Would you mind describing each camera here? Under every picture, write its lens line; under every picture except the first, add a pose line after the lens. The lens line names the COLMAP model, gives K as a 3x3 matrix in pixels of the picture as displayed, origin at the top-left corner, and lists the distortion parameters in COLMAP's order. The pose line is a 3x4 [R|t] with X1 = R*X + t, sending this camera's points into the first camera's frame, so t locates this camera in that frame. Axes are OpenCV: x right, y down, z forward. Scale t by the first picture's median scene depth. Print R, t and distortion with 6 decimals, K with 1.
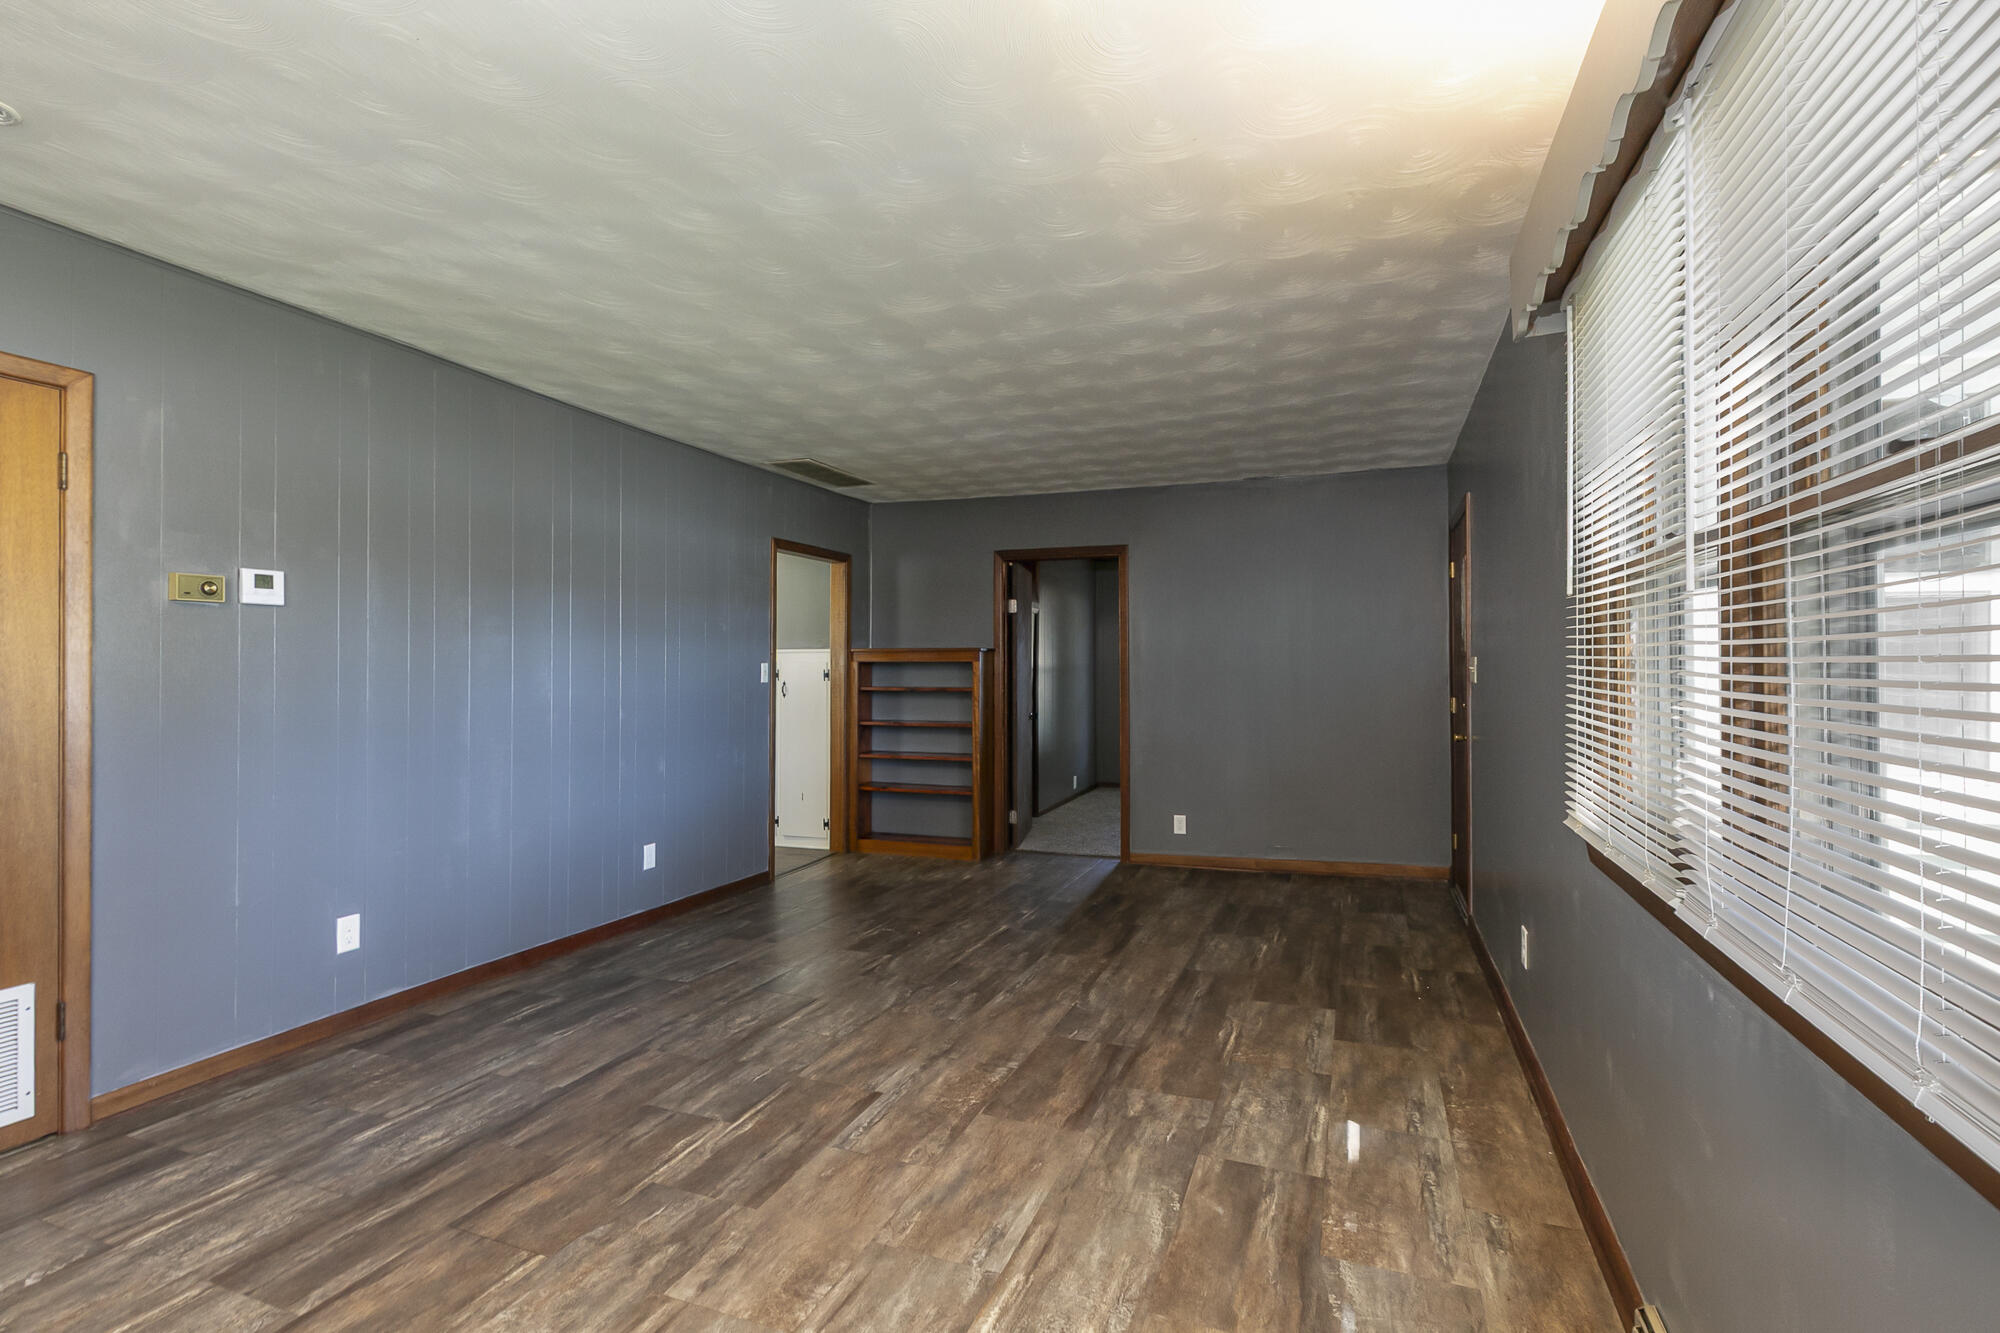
lens RADIAL K [[959.5, 0, 999.2], [0, 959.5, 665.1], [0, 0, 1]] dist [-0.001256, 0.000387]
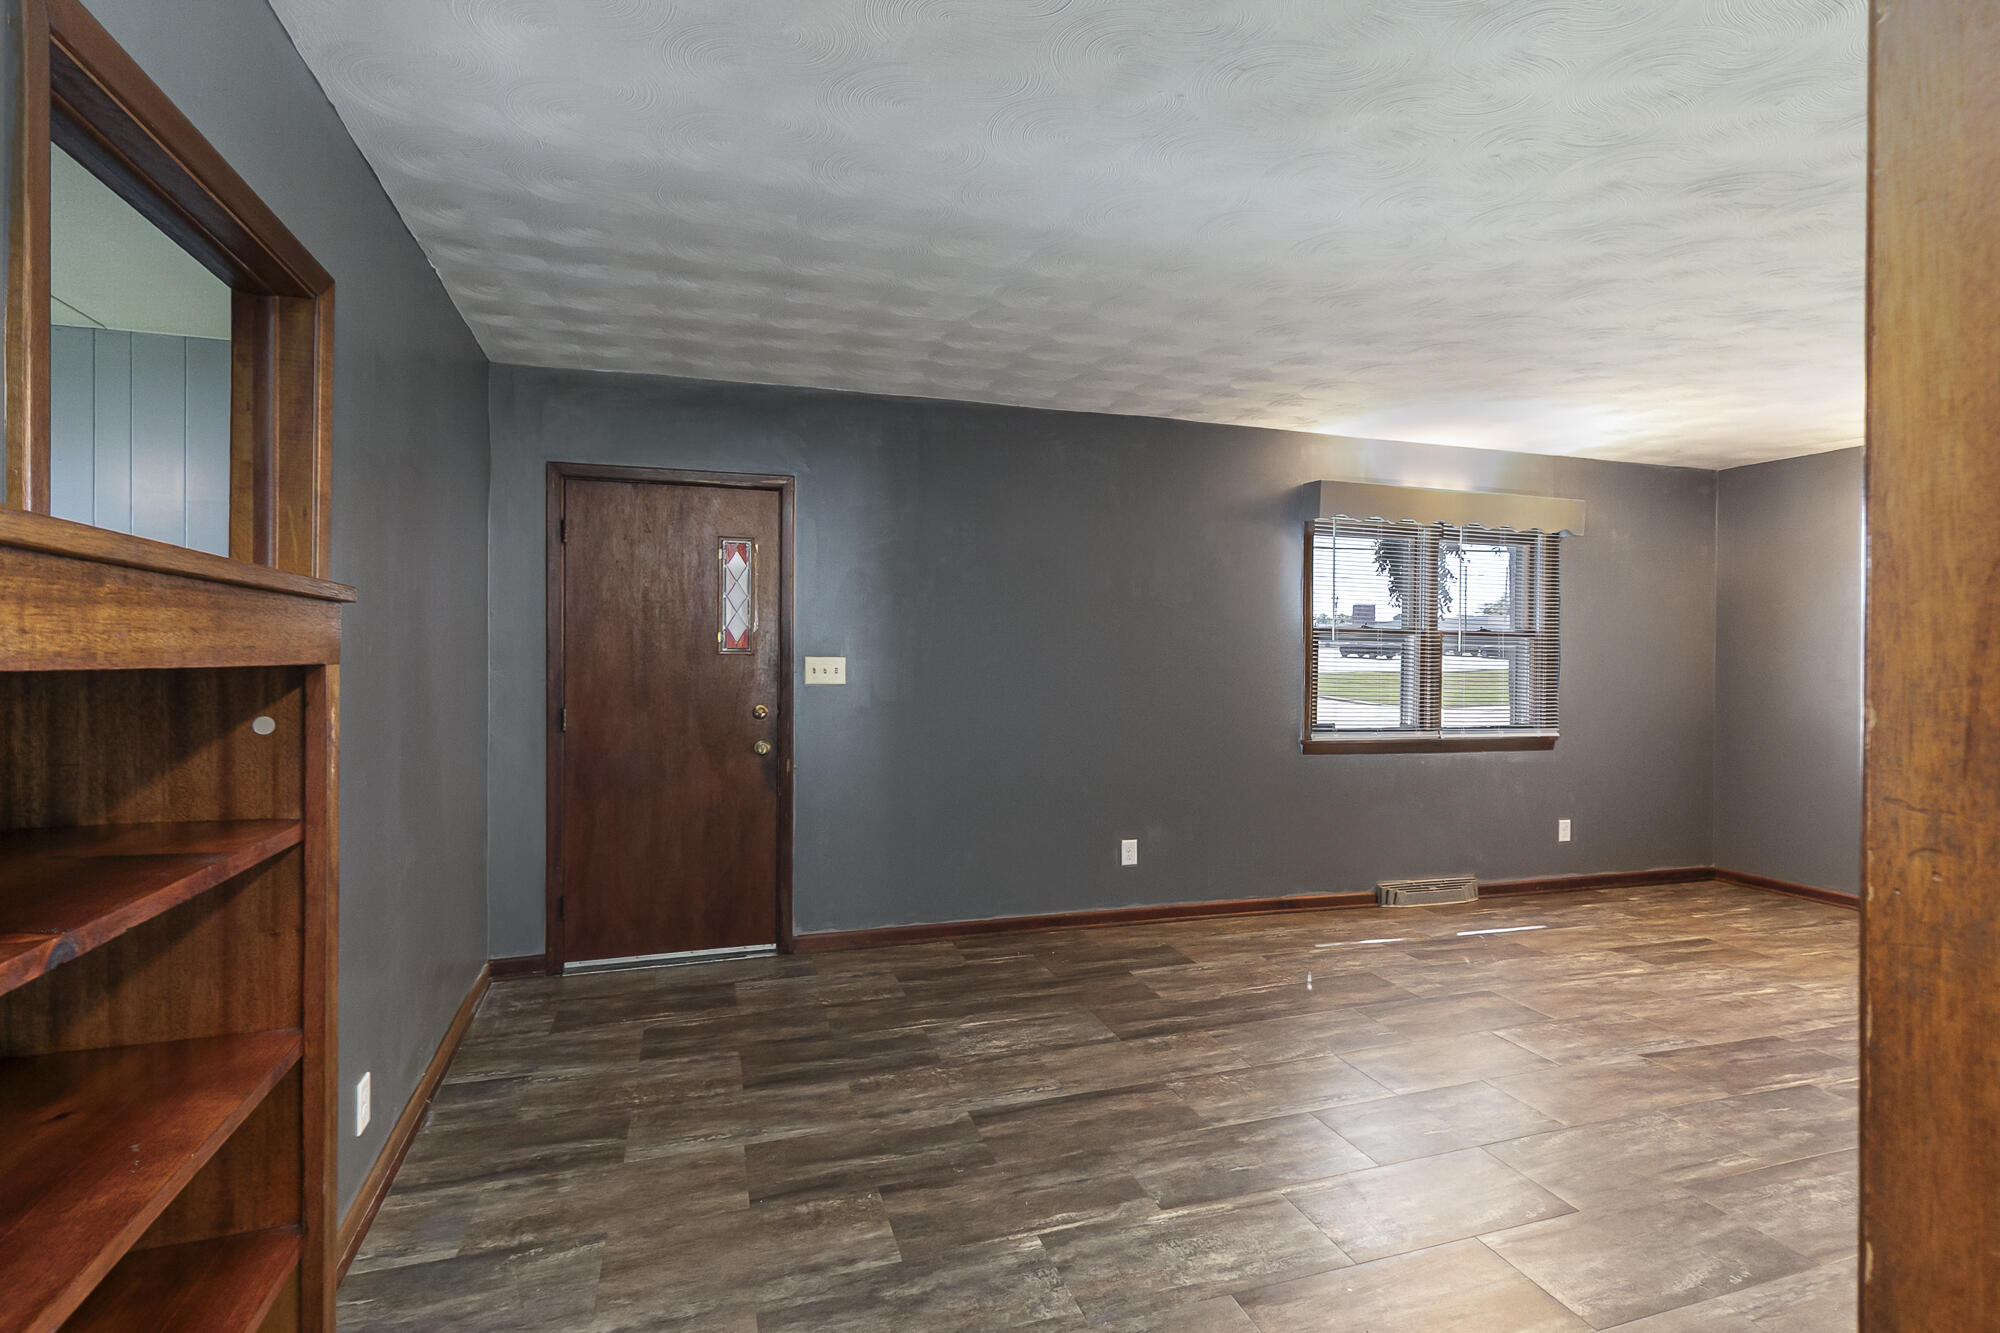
lens RADIAL K [[959.5, 0, 995.1], [0, 959.5, 663.8], [0, 0, 1]] dist [-0.001256, 0.000387]
pose [[-0.627453, -0.007950, 0.778614, -0.505306], [-0.007924, 0.999961, 0.003824, 0.002821], [-0.778615, -0.003770, -0.627491, 2.239545]]
